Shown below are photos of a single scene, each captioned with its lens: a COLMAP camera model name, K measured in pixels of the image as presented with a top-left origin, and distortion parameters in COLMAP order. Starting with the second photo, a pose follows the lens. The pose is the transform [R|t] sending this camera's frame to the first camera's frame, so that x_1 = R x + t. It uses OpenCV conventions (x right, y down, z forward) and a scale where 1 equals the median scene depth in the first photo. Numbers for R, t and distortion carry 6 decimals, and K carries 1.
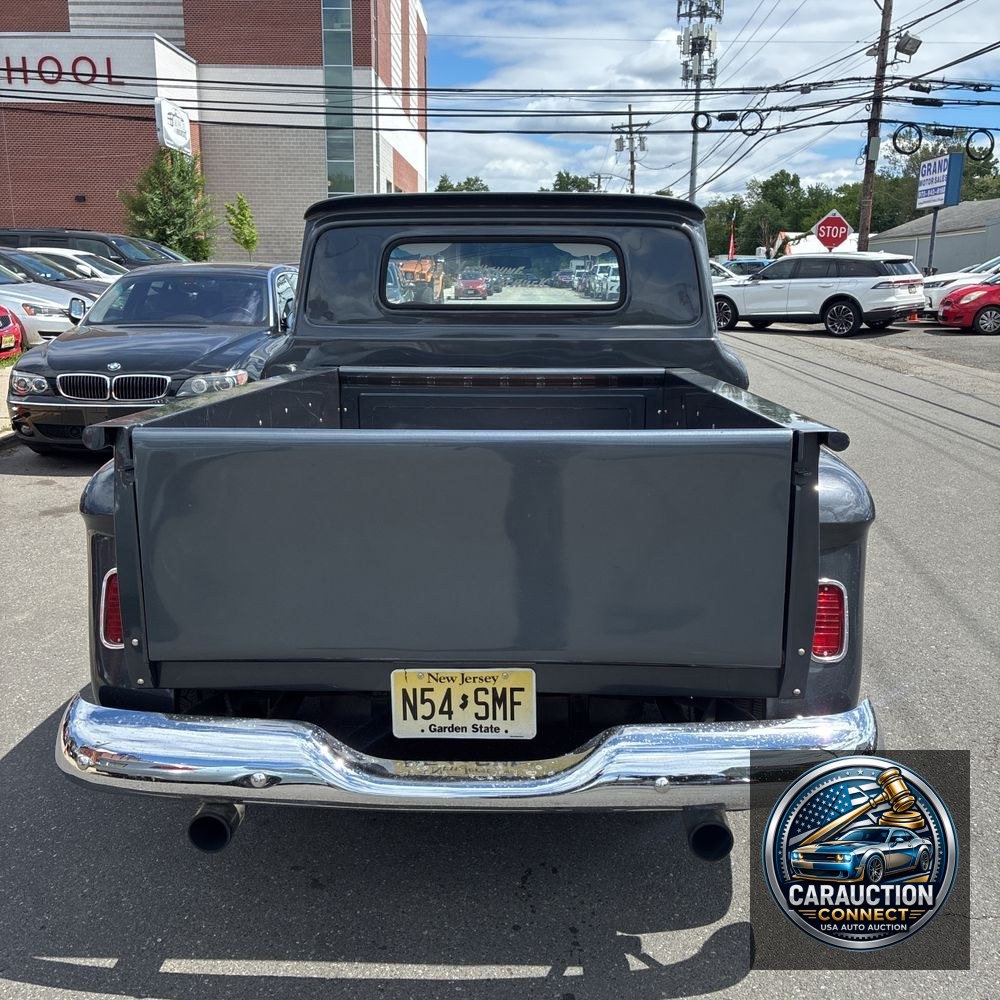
lens RADIAL K [[1019.2, 0, 507.5], [0, 1019.2, 497.0], [0, 0, 1]] dist [0.019015, 0.000000]
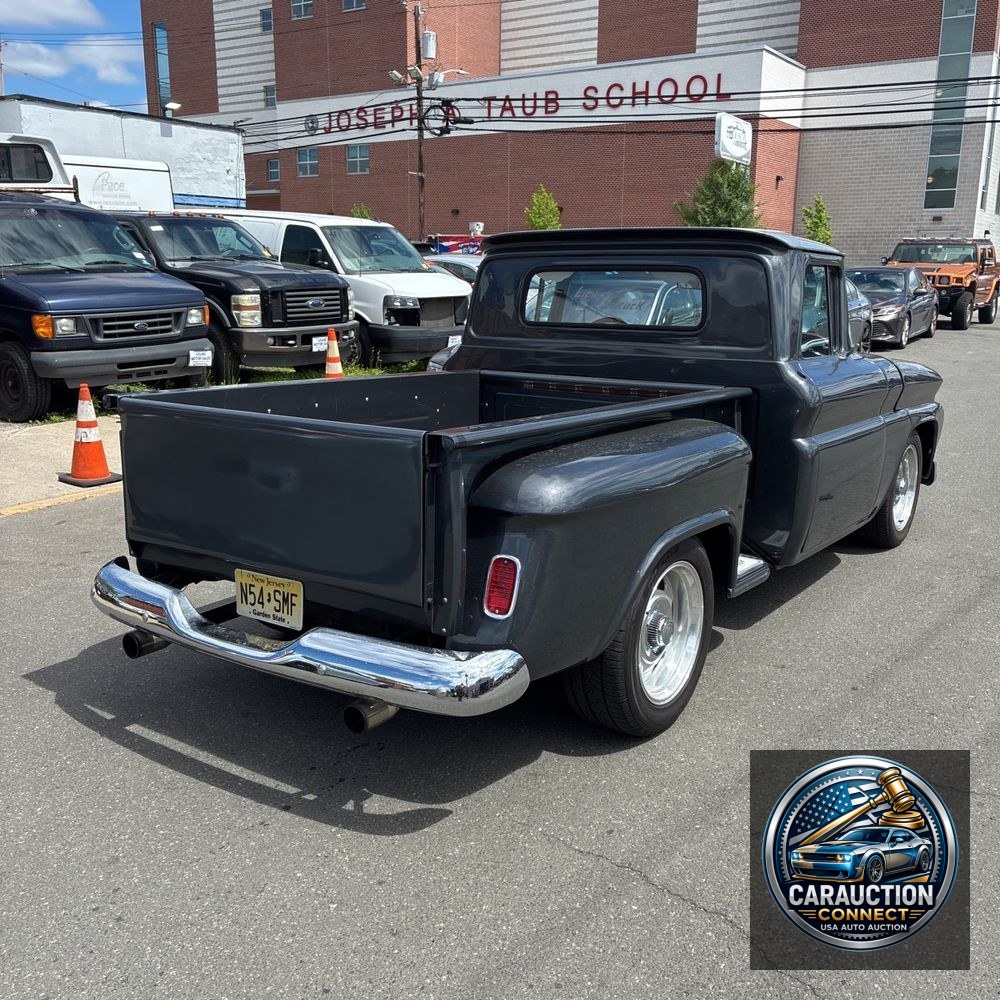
lens RADIAL K [[1019.2, 0, 503.5], [0, 1019.2, 496.8], [0, 0, 1]] dist [0.019015, 0.000000]
pose [[0.837047, 0.118056, -0.534243, 0.079051], [-0.118112, 0.992410, 0.034244, -0.002862], [0.534230, 0.034436, 0.844637, -0.006300]]
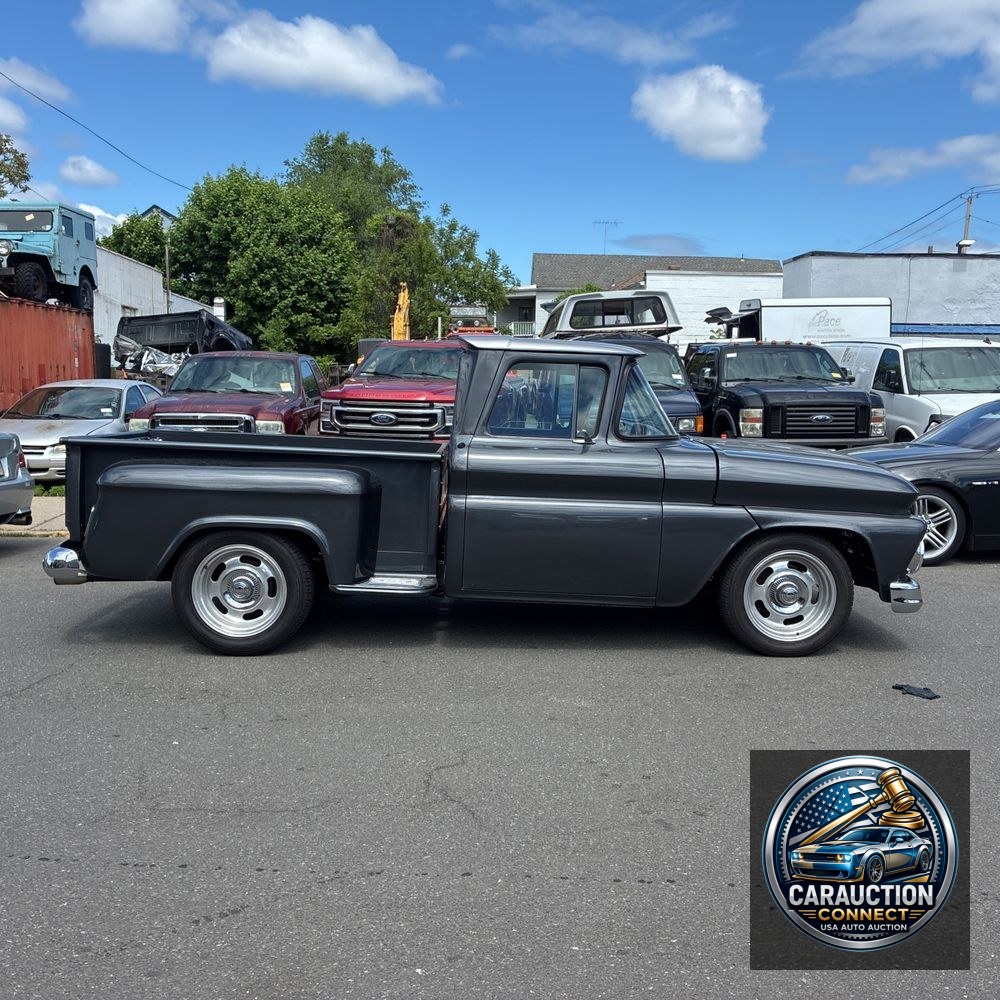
lens RADIAL K [[1019.2, 0, 513.8], [0, 1019.2, 494.5], [0, 0, 1]] dist [0.019015, 0.000000]
pose [[0.065636, 0.091905, -0.993602, 0.228475], [-0.225612, 0.971331, 0.074941, -0.029013], [0.972004, 0.219249, 0.084489, 0.142520]]
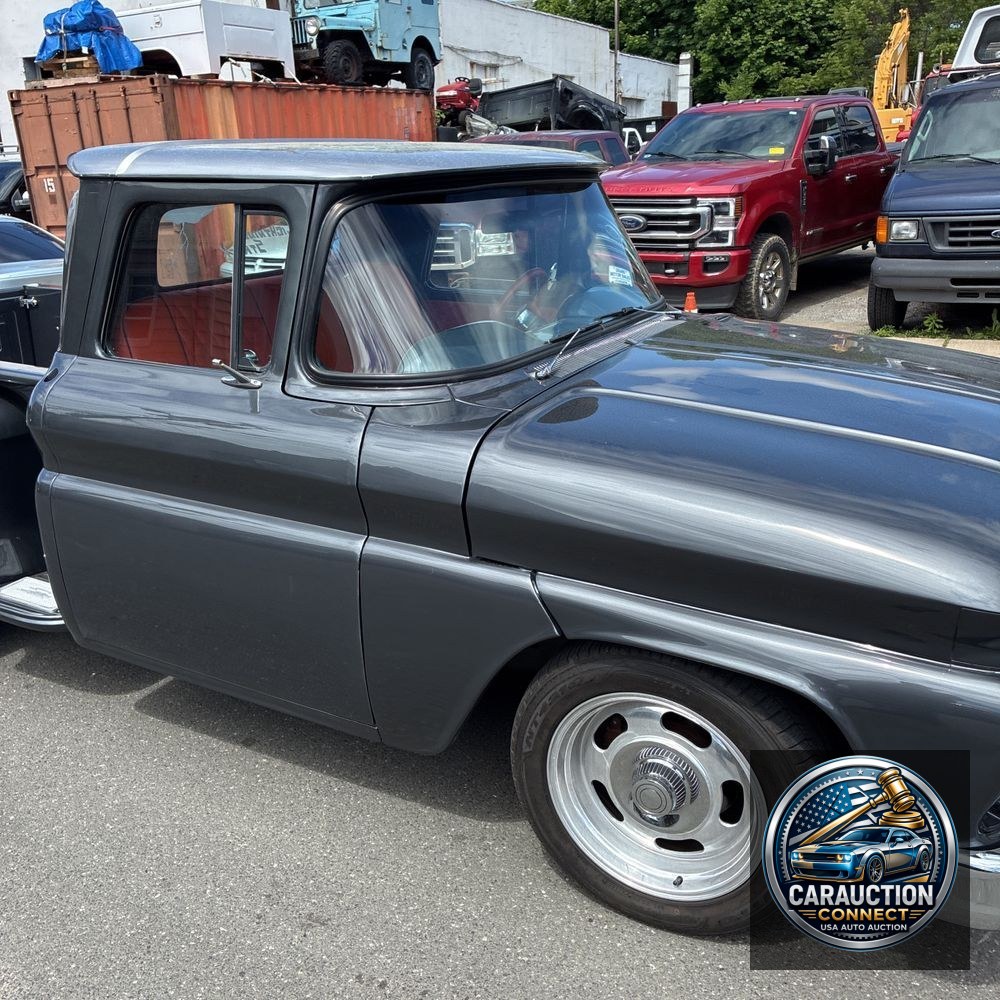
lens RADIAL K [[1019.2, 0, 493.3], [0, 1019.2, 499.9], [0, 0, 1]] dist [0.019015, 0.000000]
pose [[-0.446444, 0.289148, -0.846806, 0.102335], [-0.162054, 0.904576, 0.394310, -0.057459], [0.880015, 0.313266, -0.356985, 0.226211]]
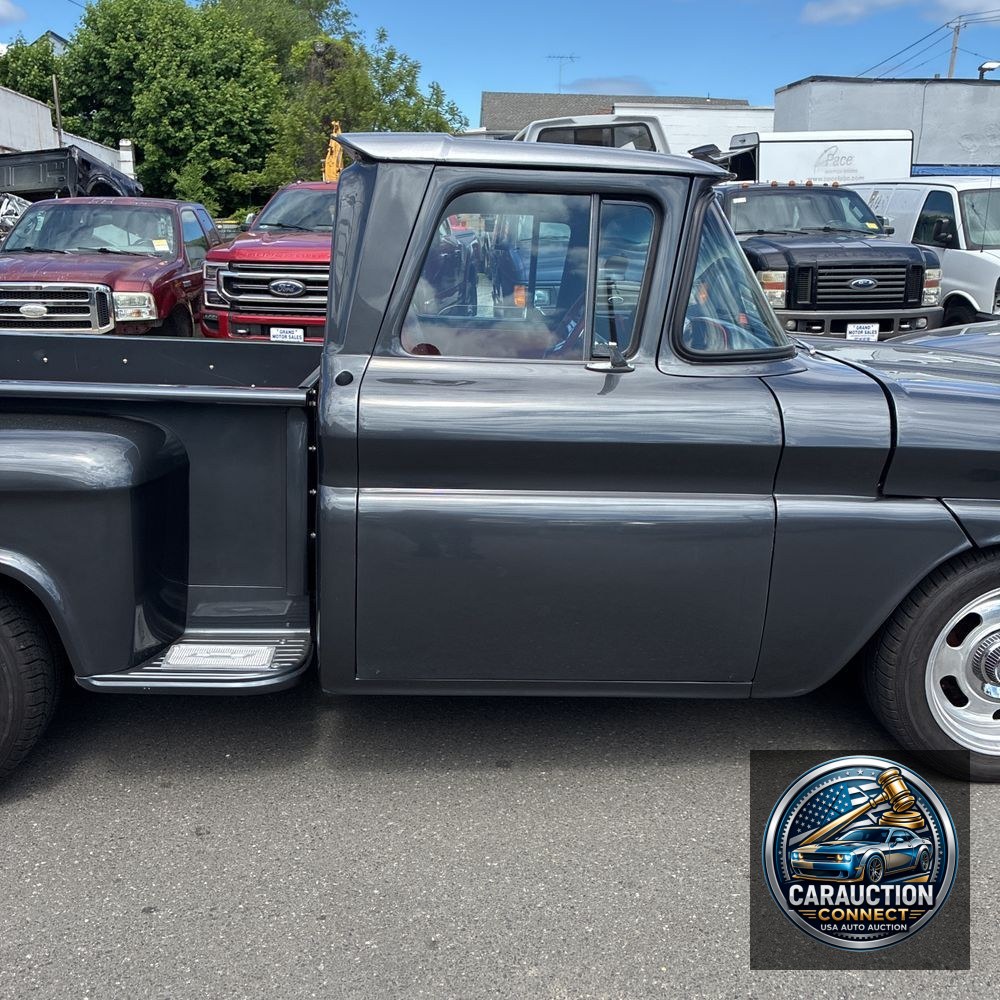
lens RADIAL K [[1019.2, 0, 510.3], [0, 1019.2, 499.8], [0, 0, 1]] dist [0.019015, 0.000000]
pose [[0.110007, 0.230326, -0.966876, 0.123243], [-0.219271, 0.954436, 0.202415, -0.032398], [0.969442, 0.189741, 0.155499, 0.149429]]
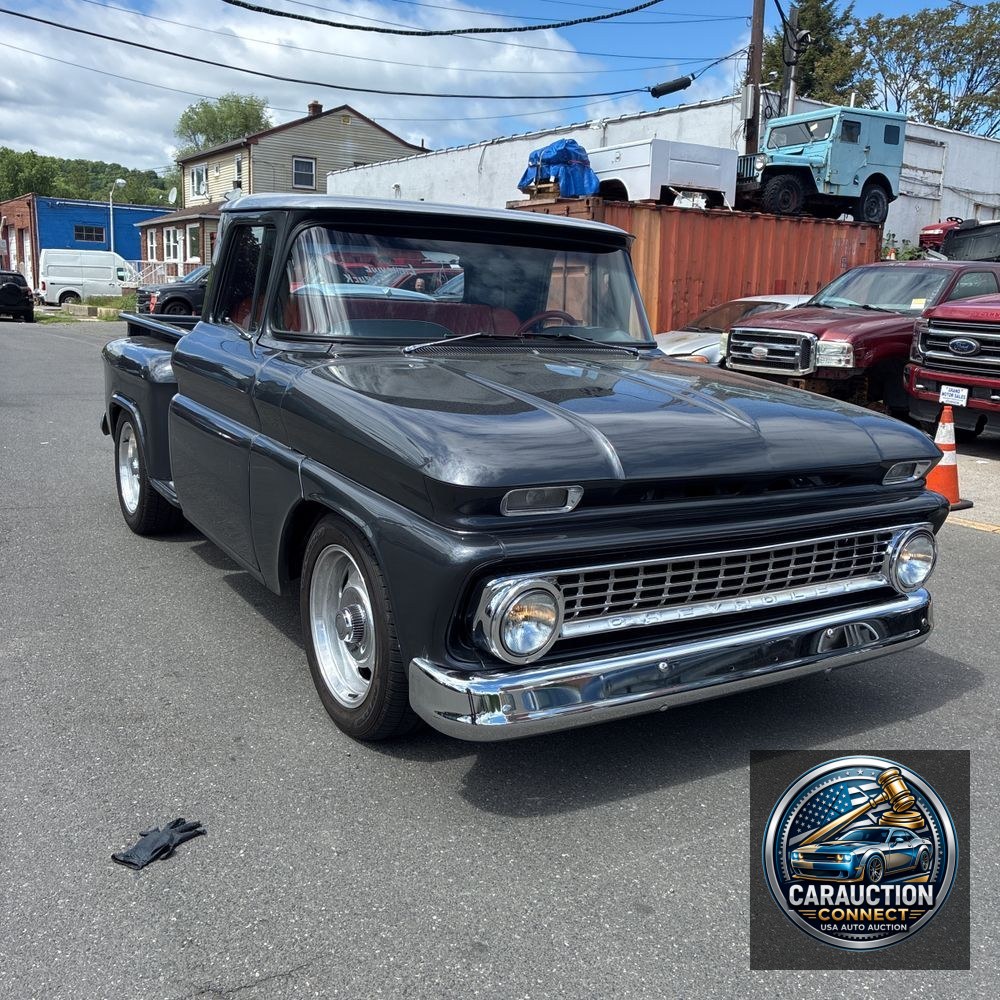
lens RADIAL K [[1019.2, 0, 497.0], [0, 1019.2, 492.6], [0, 0, 1]] dist [0.019015, 0.000000]
pose [[-0.828776, 0.064370, -0.555865, 0.083353], [-0.166312, 0.920139, 0.354520, -0.063378], [0.534294, 0.386265, -0.751884, 0.303930]]
